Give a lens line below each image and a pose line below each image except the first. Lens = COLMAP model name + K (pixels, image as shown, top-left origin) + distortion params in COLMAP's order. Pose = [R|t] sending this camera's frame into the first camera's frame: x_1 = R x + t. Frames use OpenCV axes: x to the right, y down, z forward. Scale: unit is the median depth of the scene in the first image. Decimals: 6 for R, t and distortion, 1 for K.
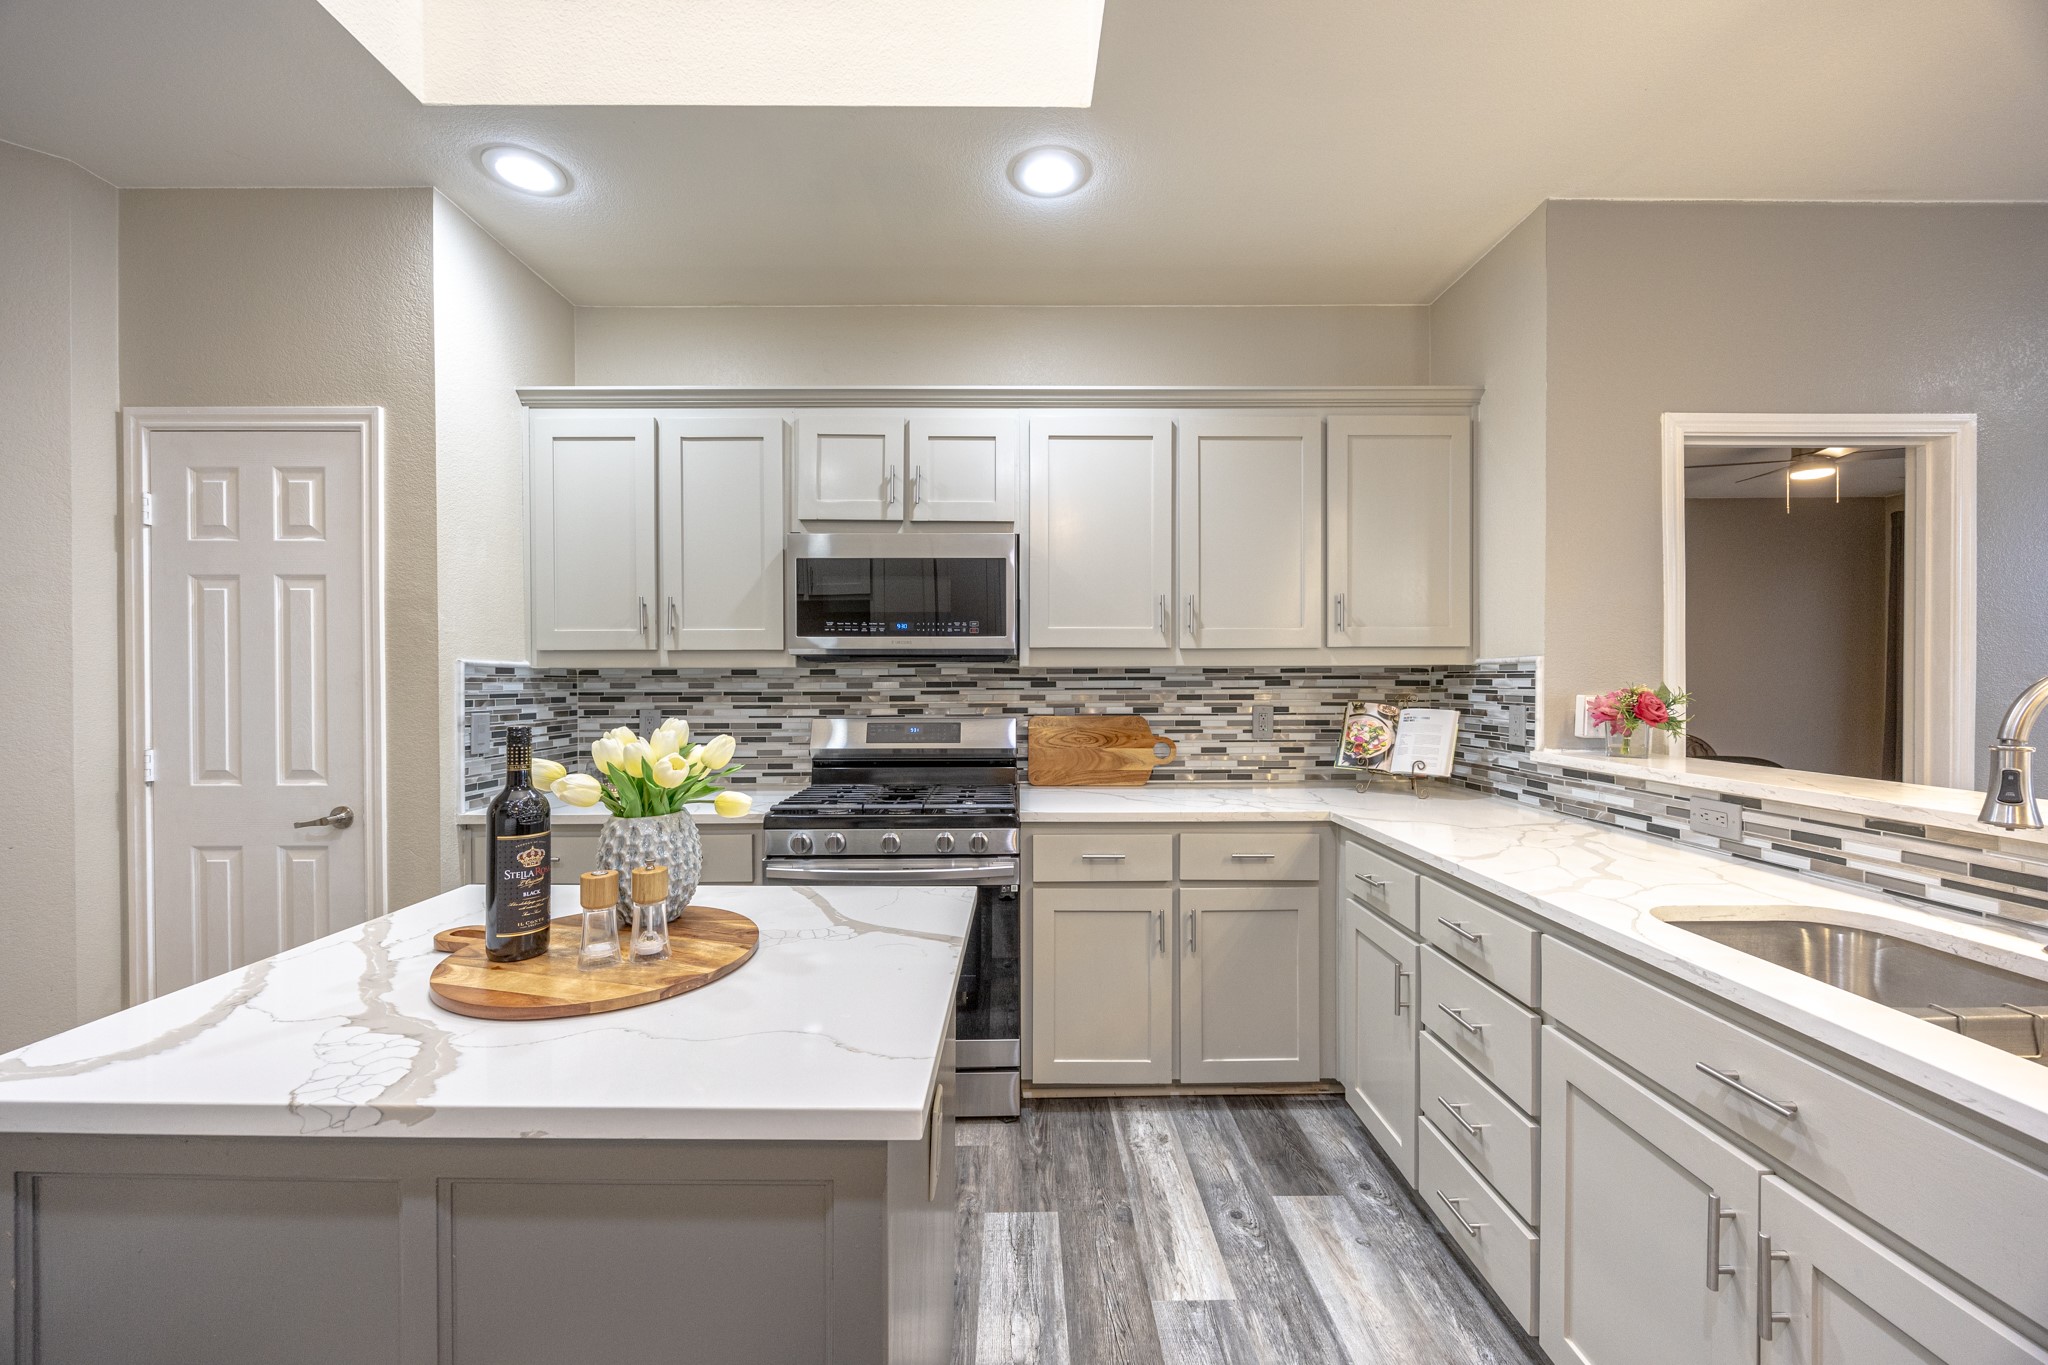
lens RADIAL K [[775.9, 0, 1022.5], [0, 775.9, 688.0], [0, 0, 1]] dist [-0.005114, -0.000110]
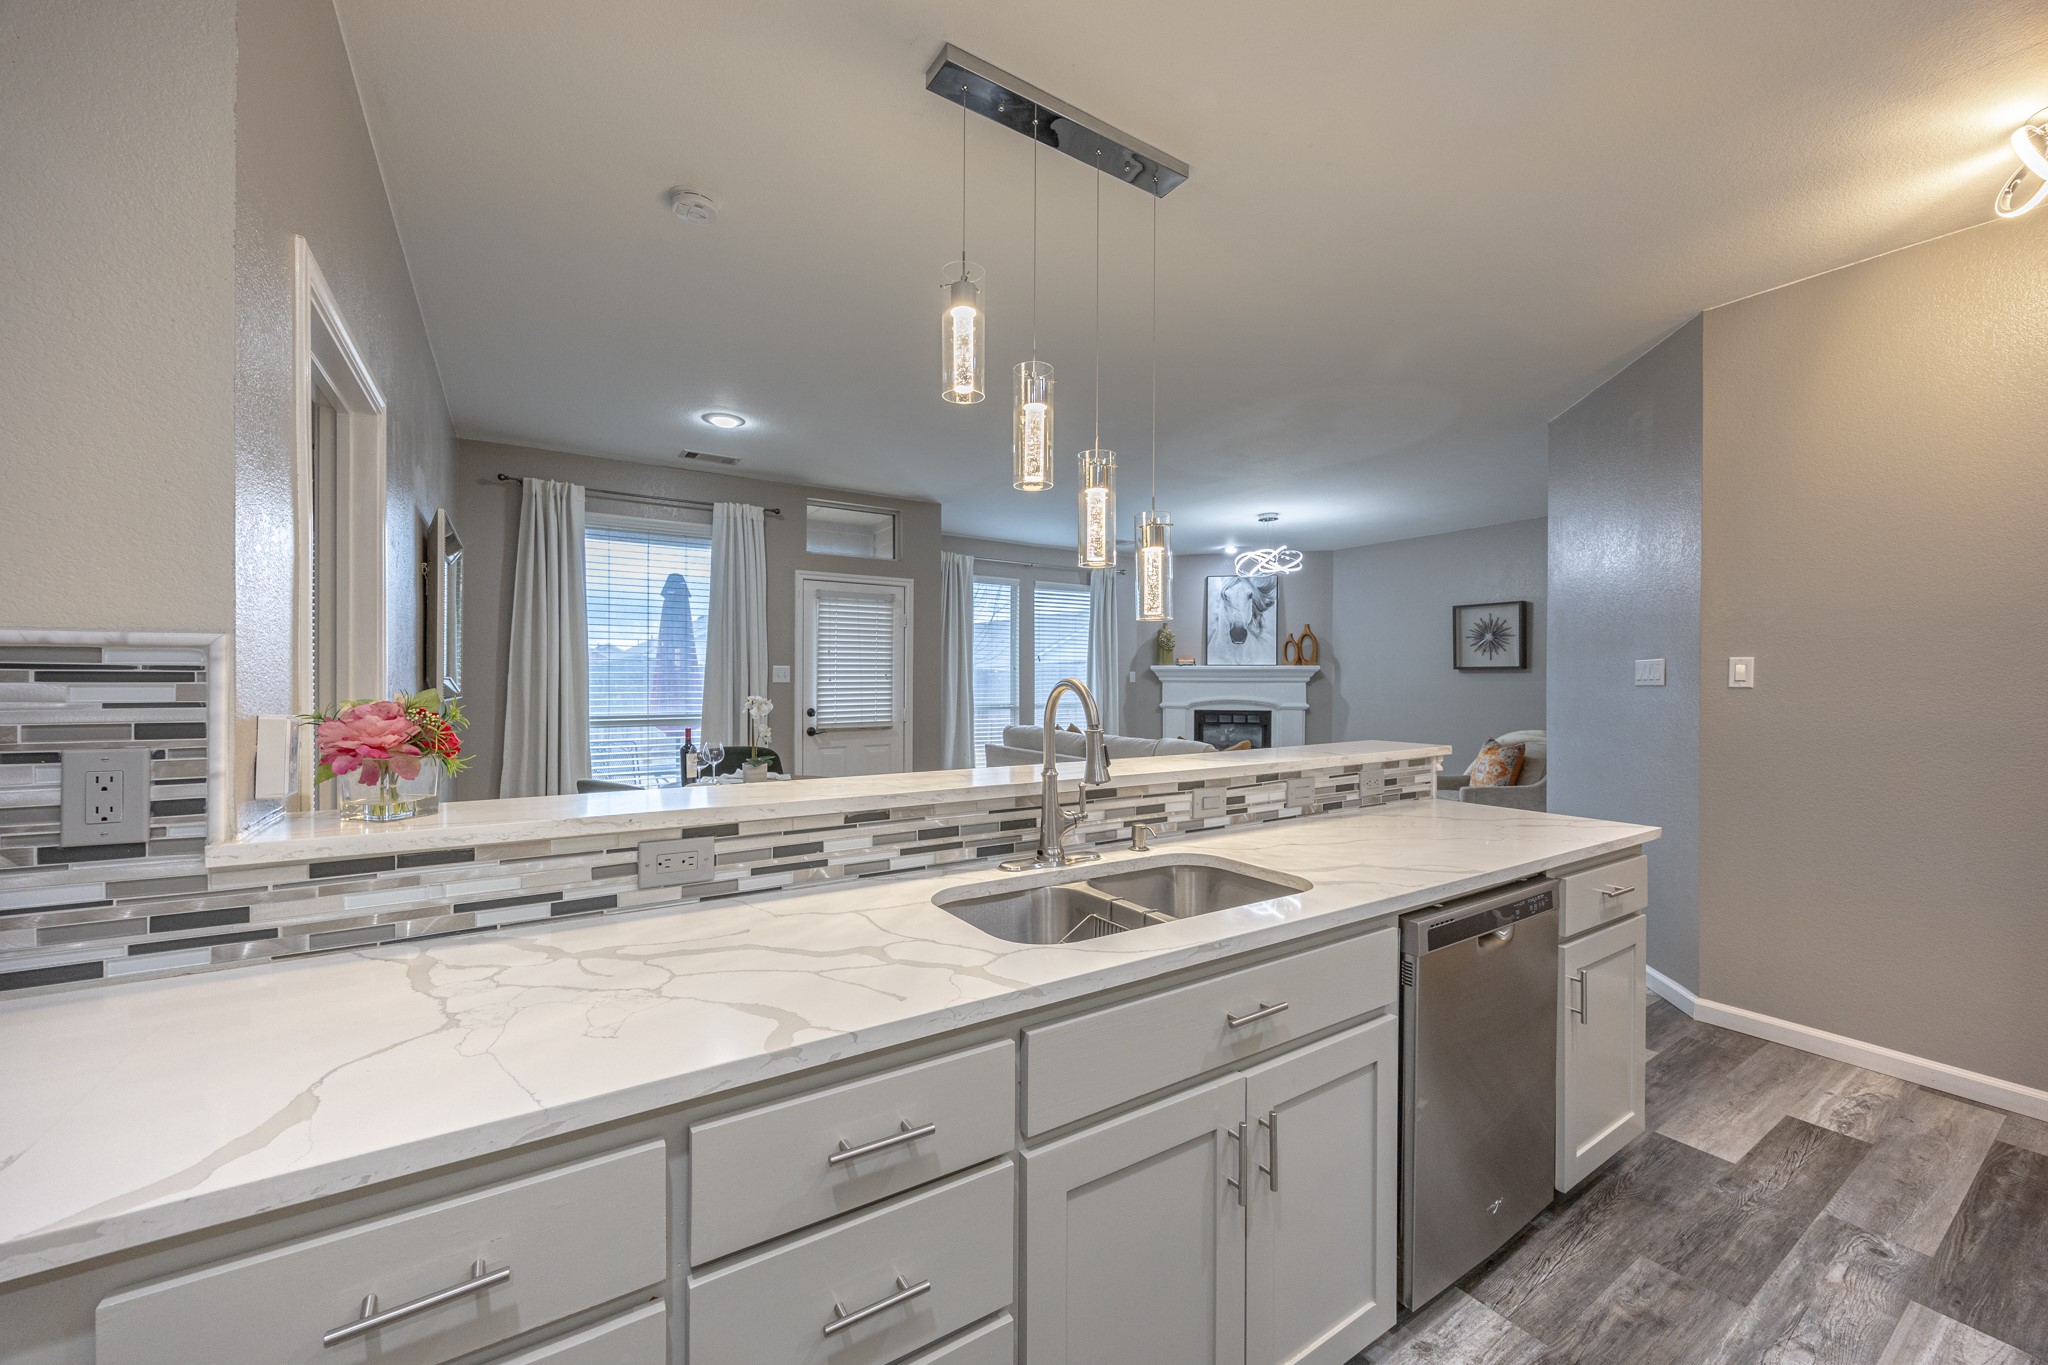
lens RADIAL K [[775.9, 0, 1026.3], [0, 775.9, 687.0], [0, 0, 1]] dist [-0.005114, -0.000110]
pose [[-0.531634, -0.004148, 0.846964, 0.029336], [0.008641, 0.999909, 0.010320, -0.009352], [-0.846930, 0.012805, -0.531550, 0.751414]]
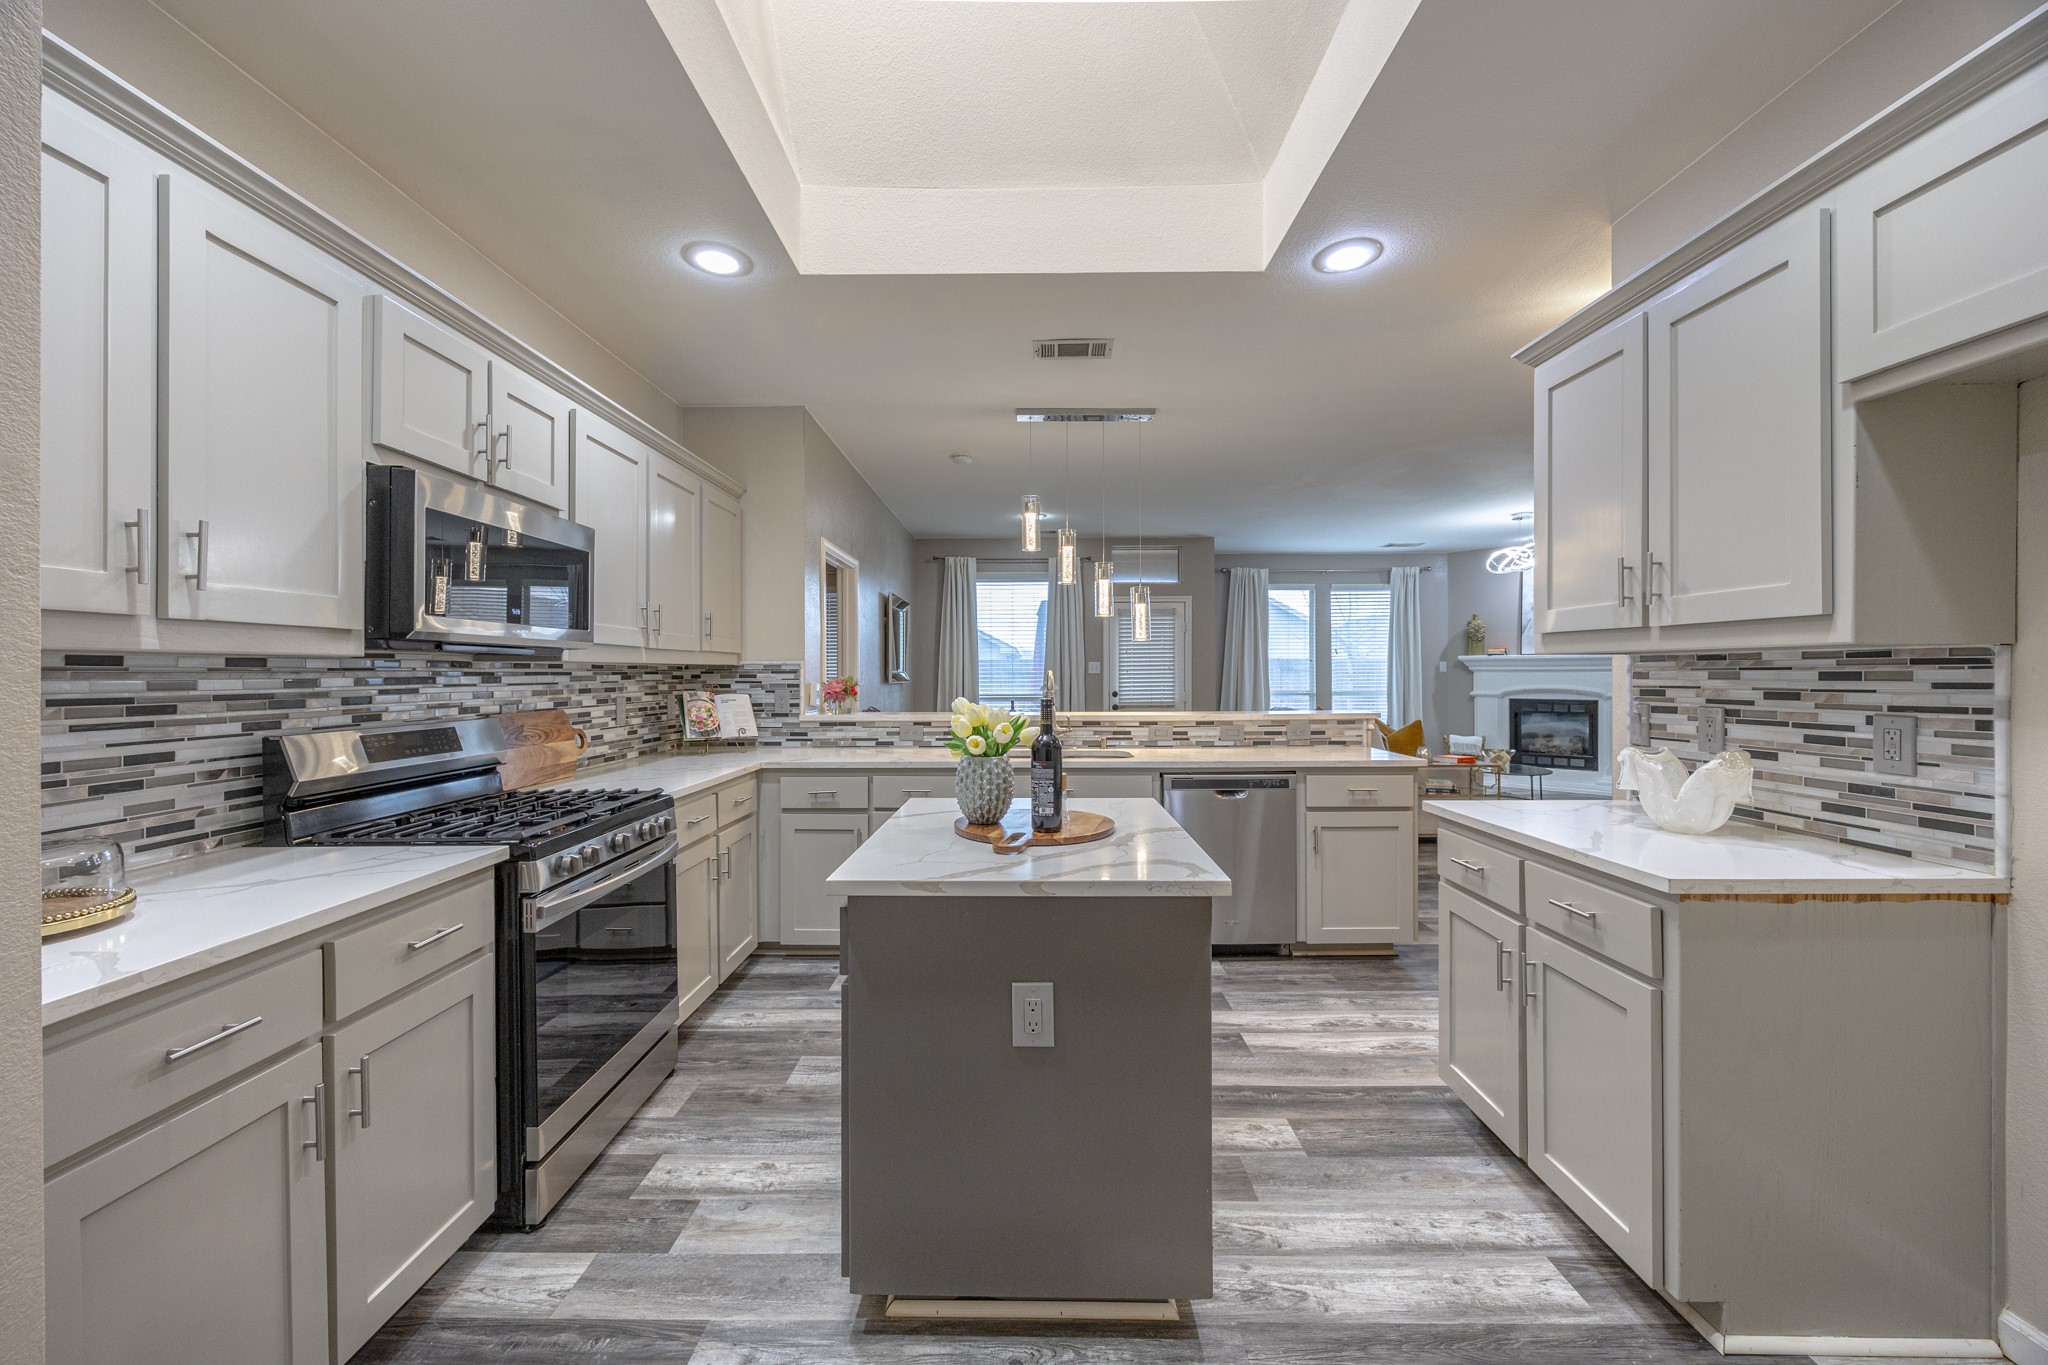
lens RADIAL K [[775.9, 0, 1033.1], [0, 775.9, 676.0], [0, 0, 1]] dist [-0.005114, -0.000110]
pose [[0.000559, -0.001255, 0.999999, -0.989355], [0.013868, 0.999903, 0.001247, -0.001898], [-0.999904, 0.013868, 0.000576, 0.421391]]
